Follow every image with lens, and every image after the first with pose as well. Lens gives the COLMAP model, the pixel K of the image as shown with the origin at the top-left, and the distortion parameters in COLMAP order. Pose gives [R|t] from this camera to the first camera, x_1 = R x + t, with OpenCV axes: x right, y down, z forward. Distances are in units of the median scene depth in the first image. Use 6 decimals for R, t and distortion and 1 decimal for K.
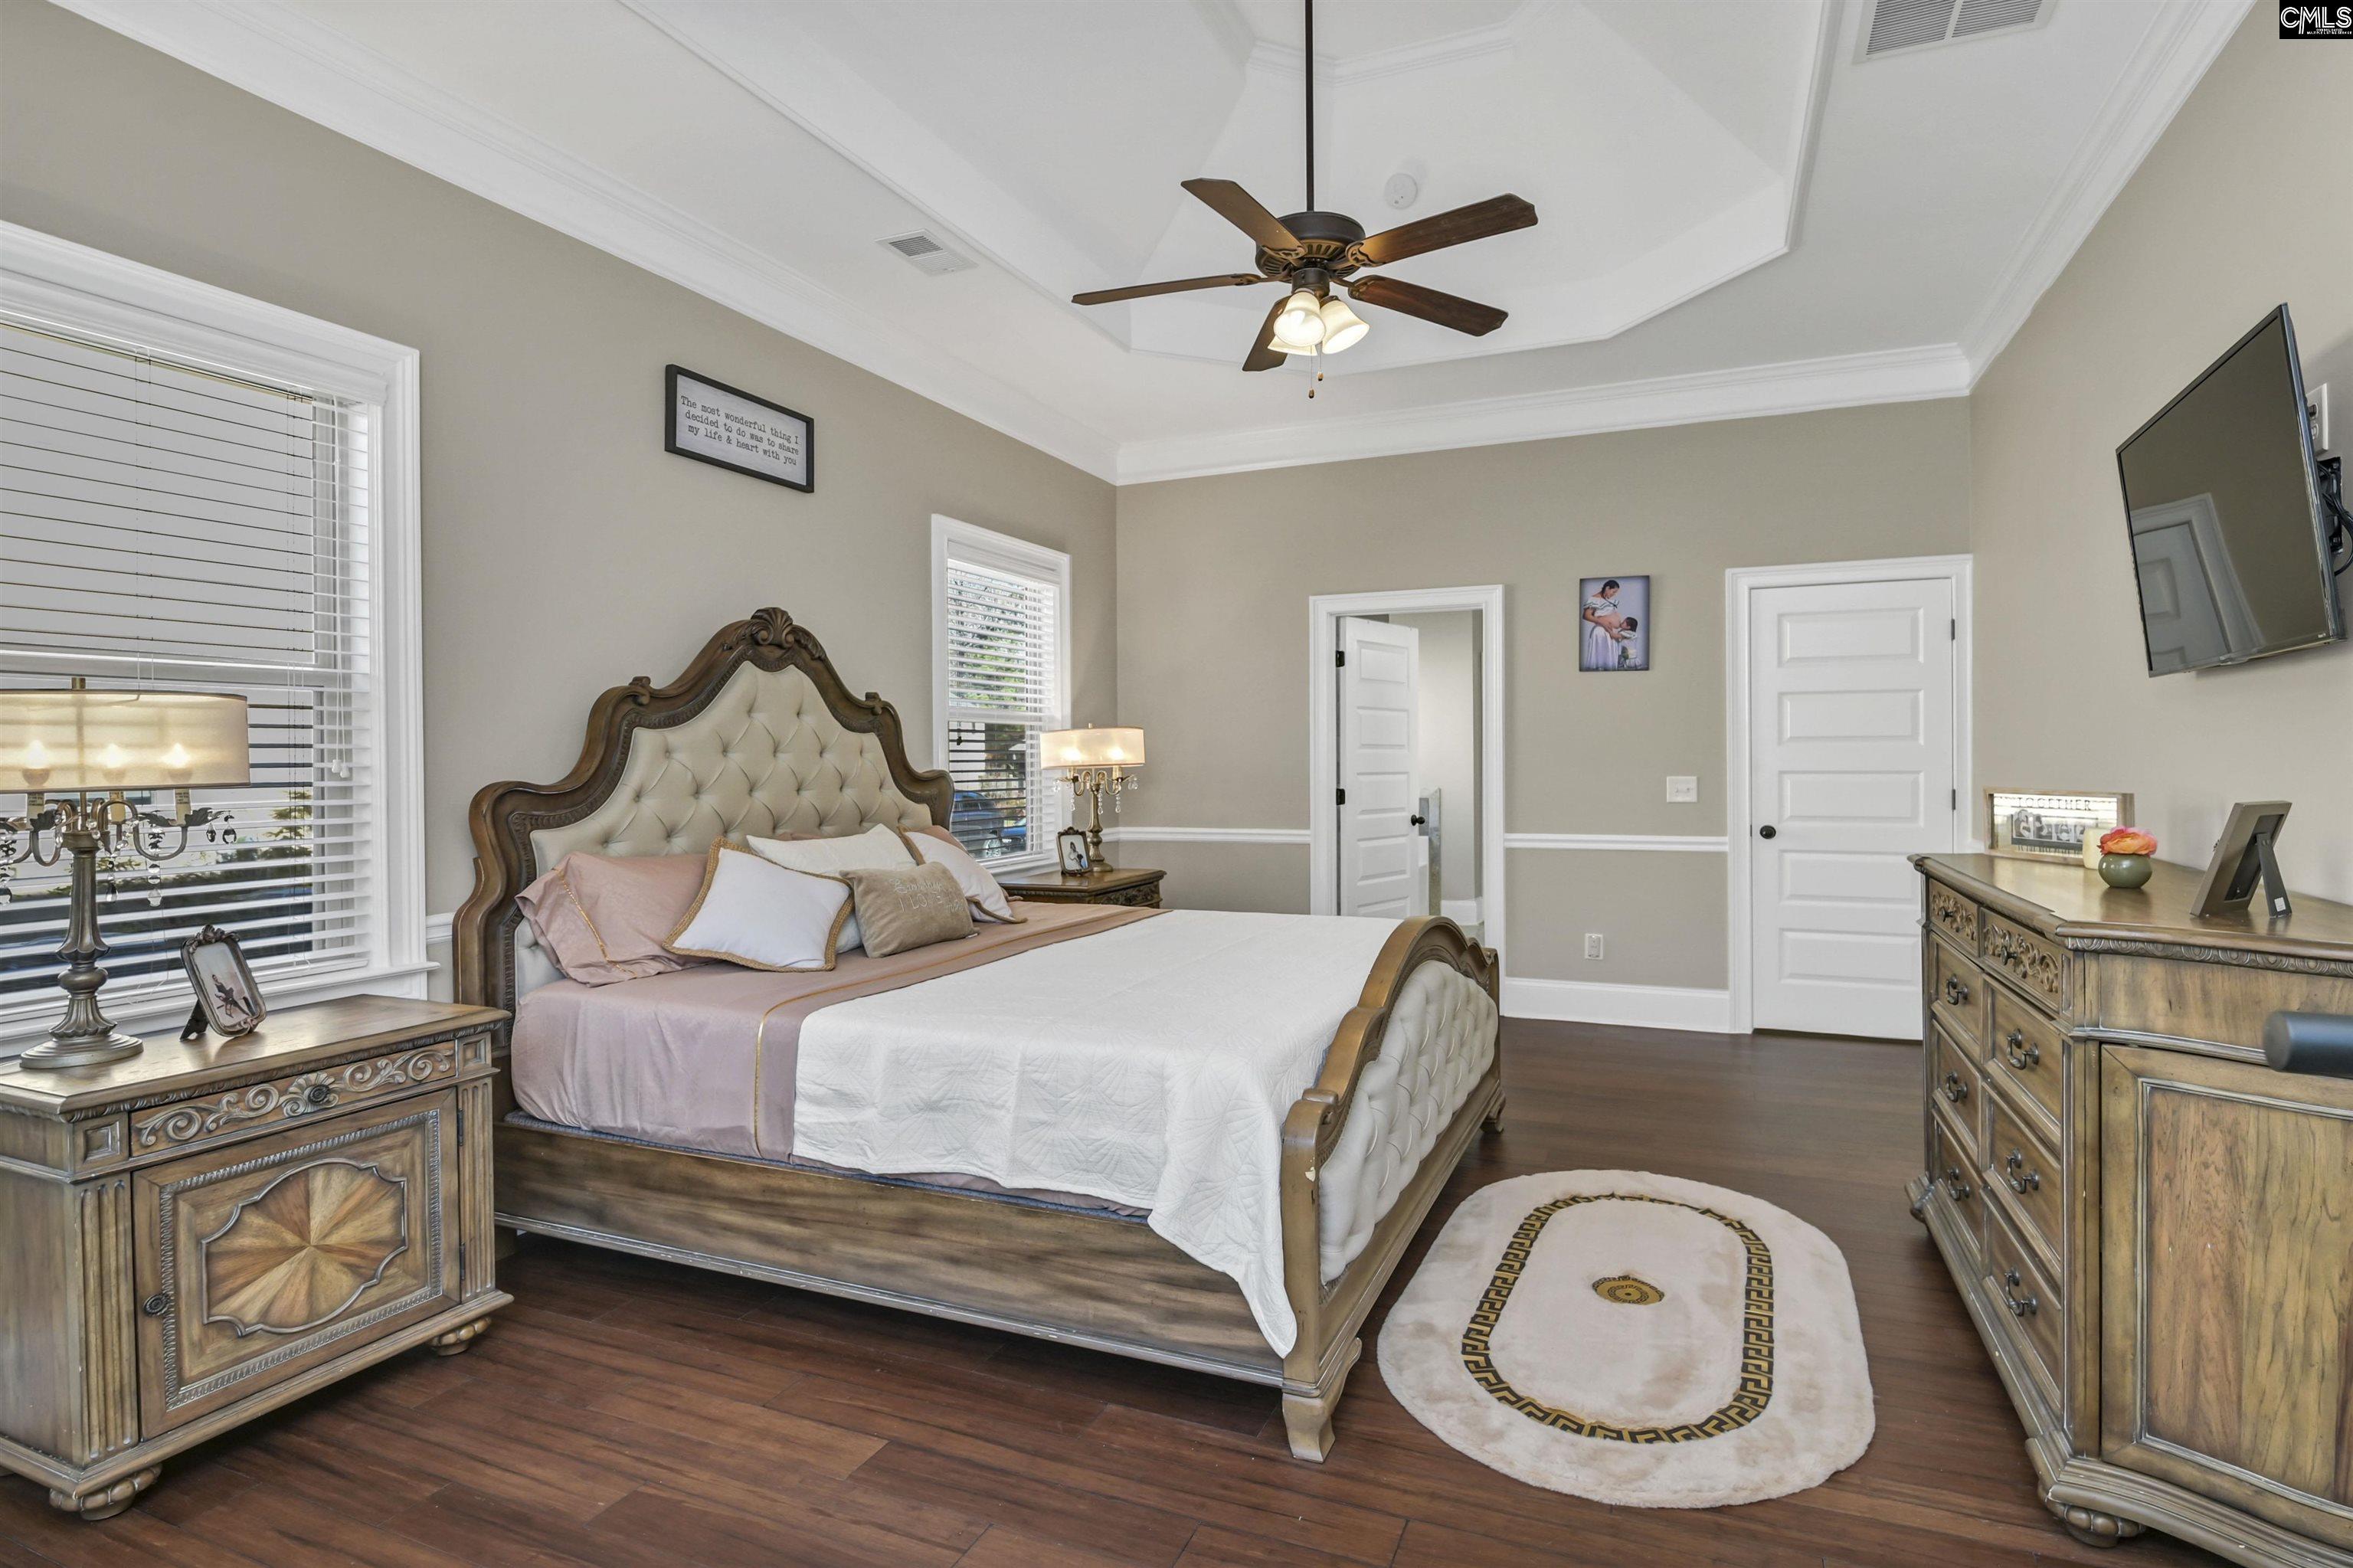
lens RADIAL K [[1115.5, 0, 1163.8], [0, 1115.5, 752.0], [0, 0, 1]] dist [0.000328, -0.007987]
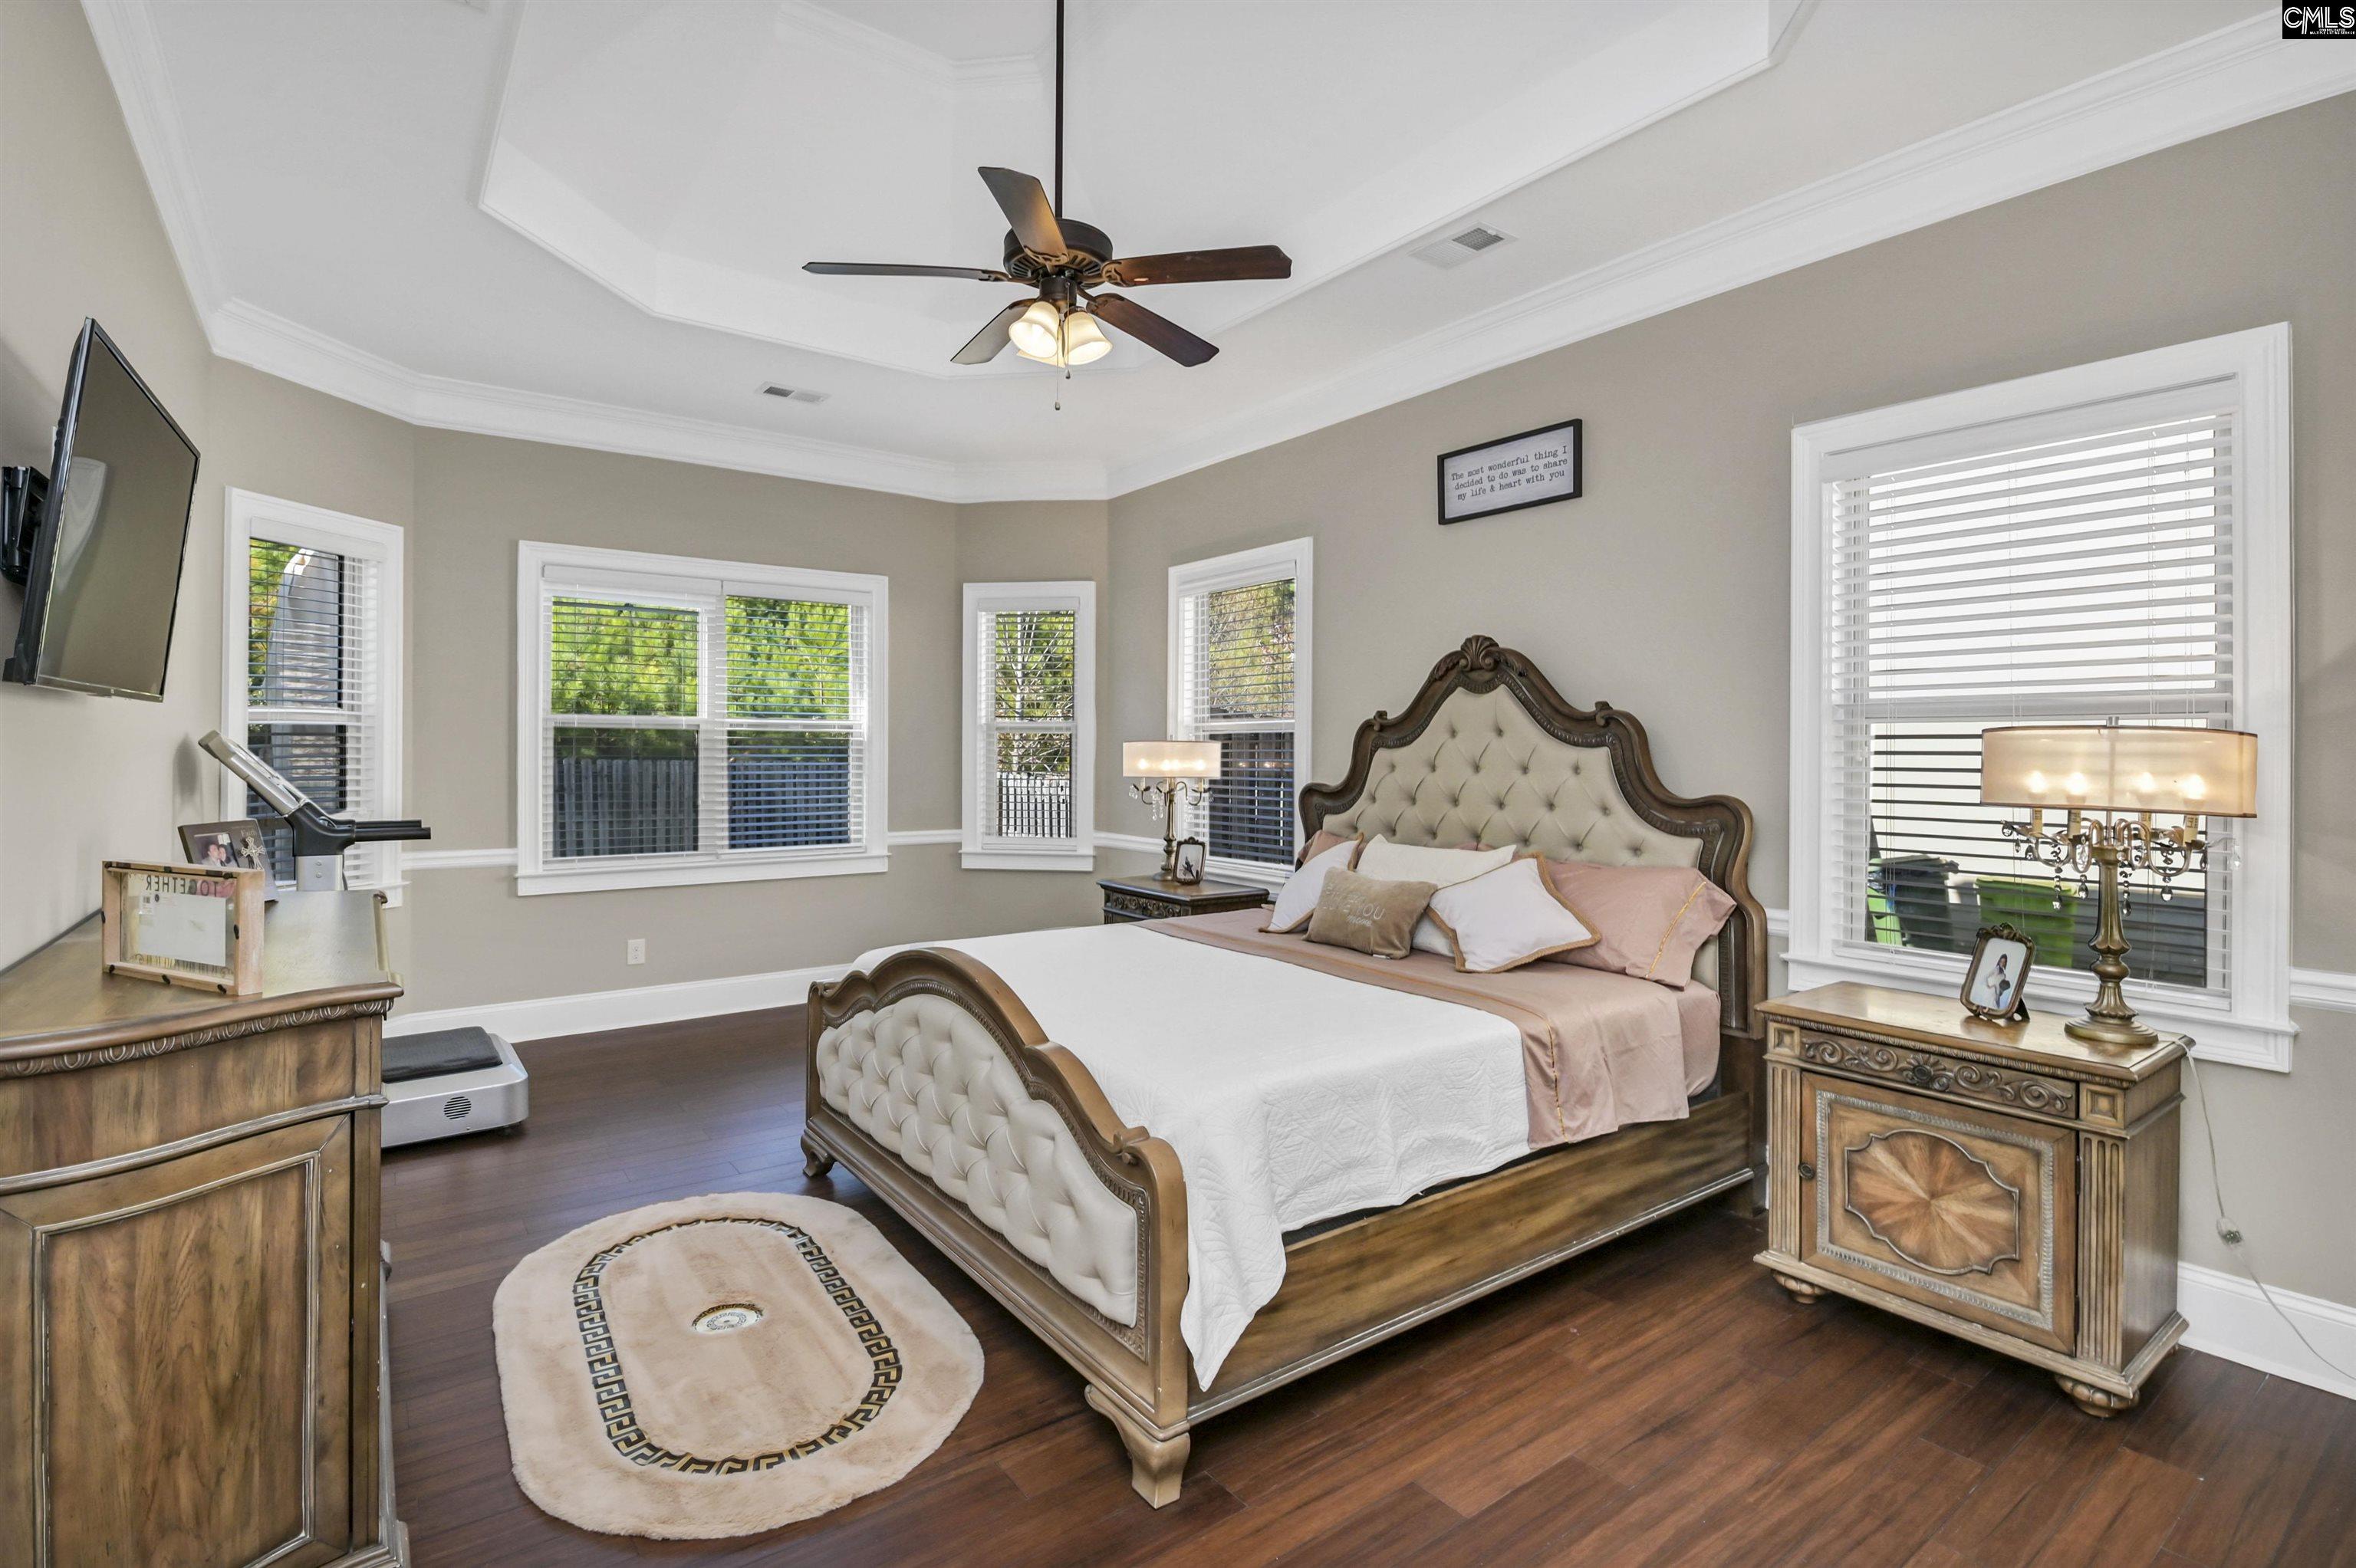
lens RADIAL K [[1116.8, 0, 1165.3], [0, 1116.8, 752.0], [0, 0, 1]] dist [0.000328, -0.007987]
pose [[-0.472099, 0.005218, -0.881530, 0.759389], [0.001972, 0.999986, 0.004862, -0.021219], [0.881543, 0.000557, -0.472103, 1.243614]]
